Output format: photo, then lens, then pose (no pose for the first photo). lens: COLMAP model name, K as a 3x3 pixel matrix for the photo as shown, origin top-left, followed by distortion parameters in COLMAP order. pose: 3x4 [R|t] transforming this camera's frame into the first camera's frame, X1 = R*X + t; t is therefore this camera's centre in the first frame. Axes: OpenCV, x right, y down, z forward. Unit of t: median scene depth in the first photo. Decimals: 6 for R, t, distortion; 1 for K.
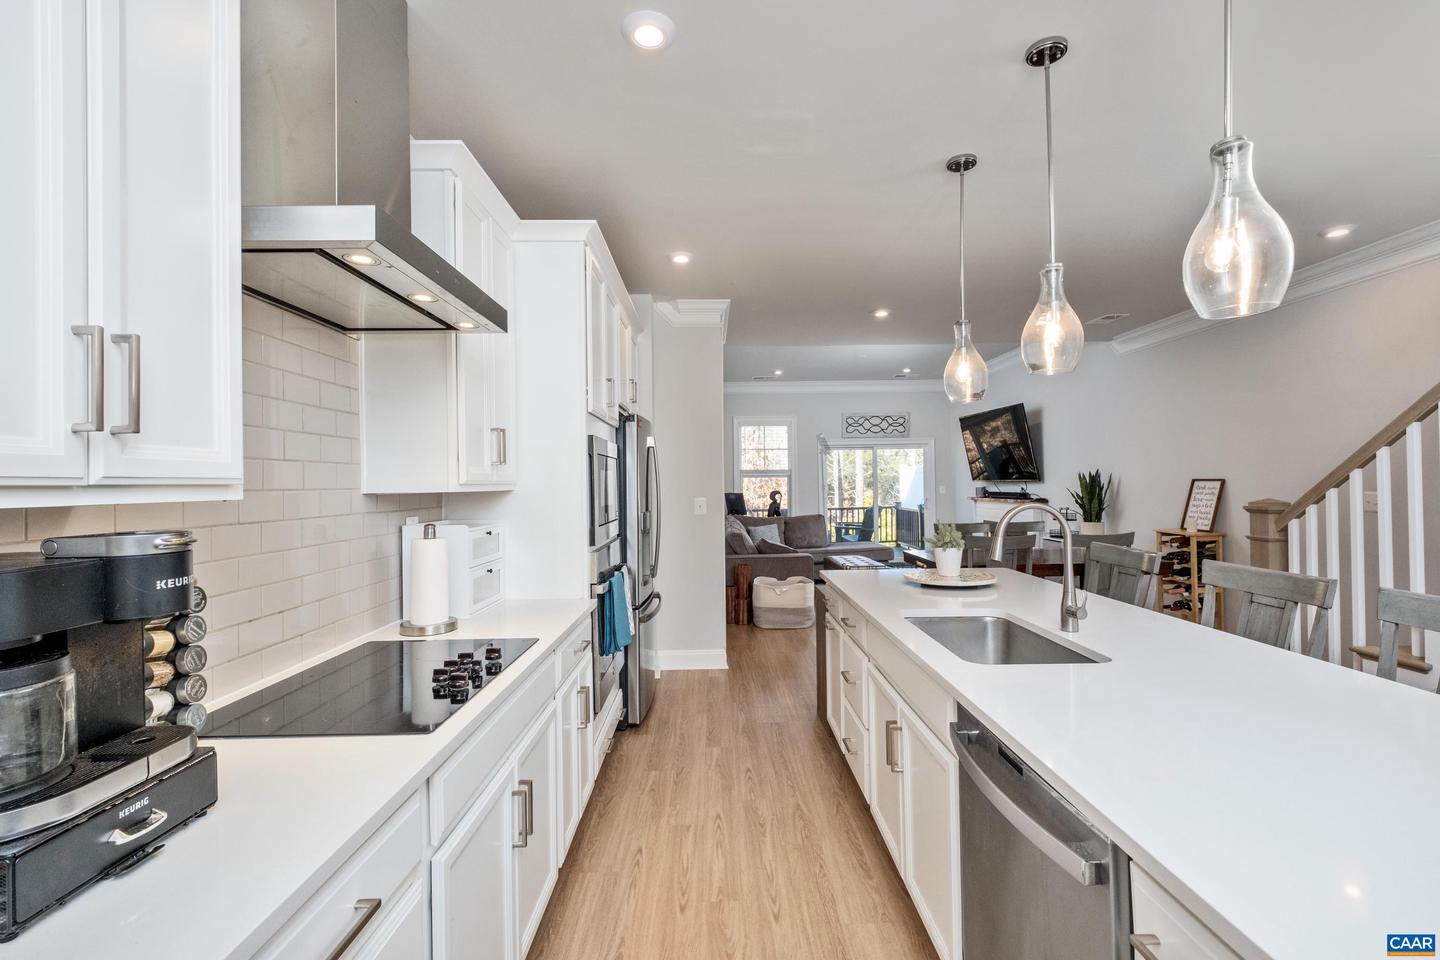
lens RADIAL K [[636.6, 0, 721.4], [0, 636.6, 475.9], [0, 0, 1]] dist [0.002516, 0.000228]
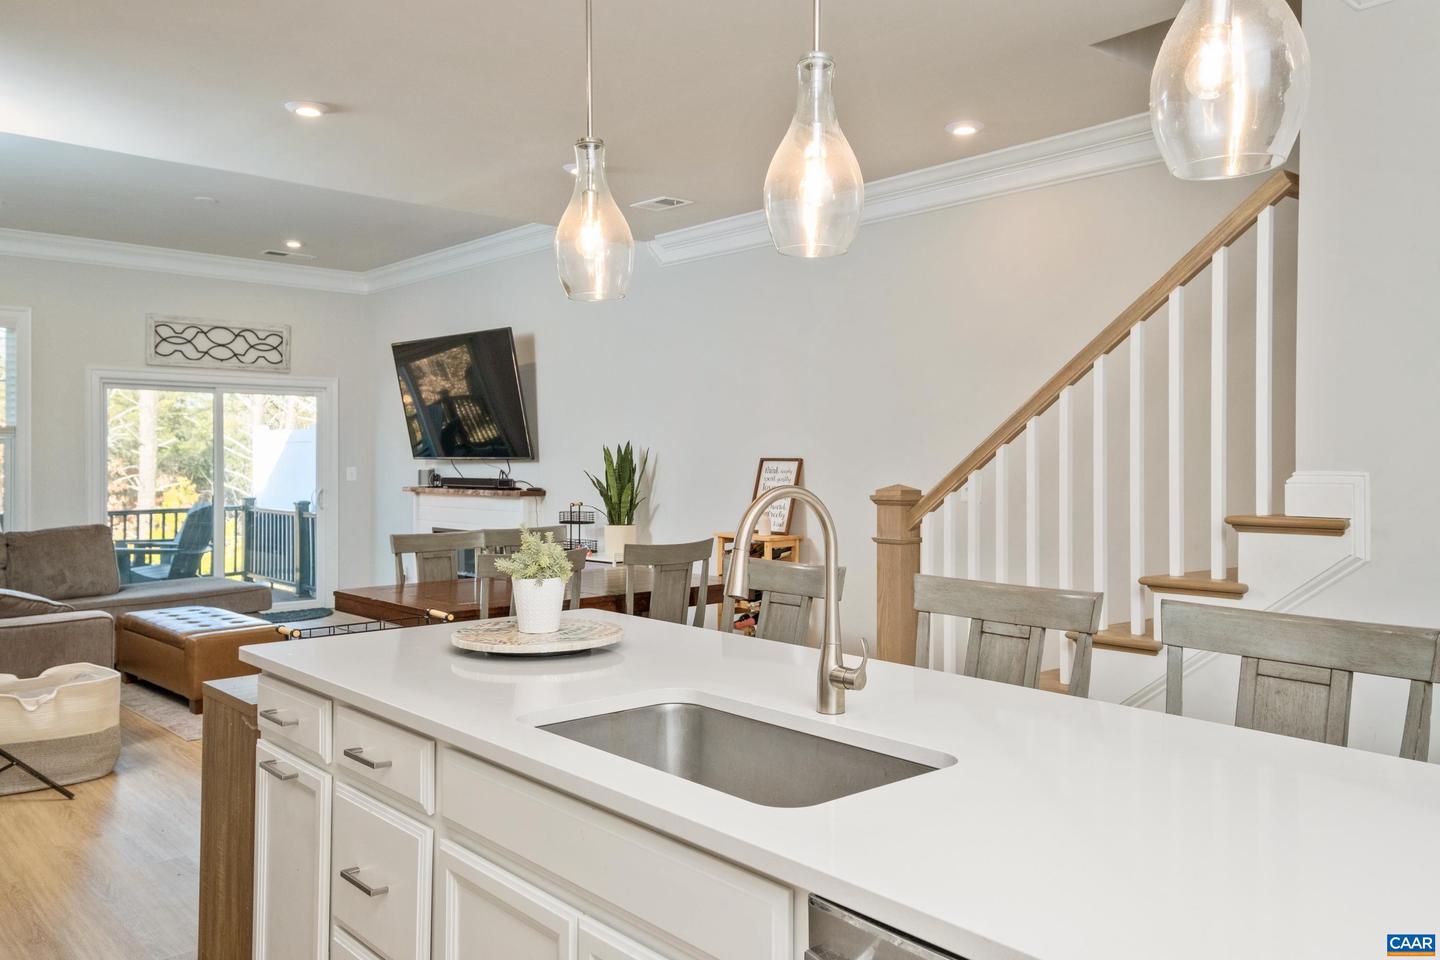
lens RADIAL K [[1104.7, 0, 723.0], [0, 1104.7, 463.7], [0, 0, 1]] dist [0.078968, 0.000909]
pose [[0.757656, 0.013107, 0.652522, -0.056122], [-0.019250, 0.999812, 0.002268, 0.007332], [-0.652370, -0.014279, 0.757766, 0.103506]]
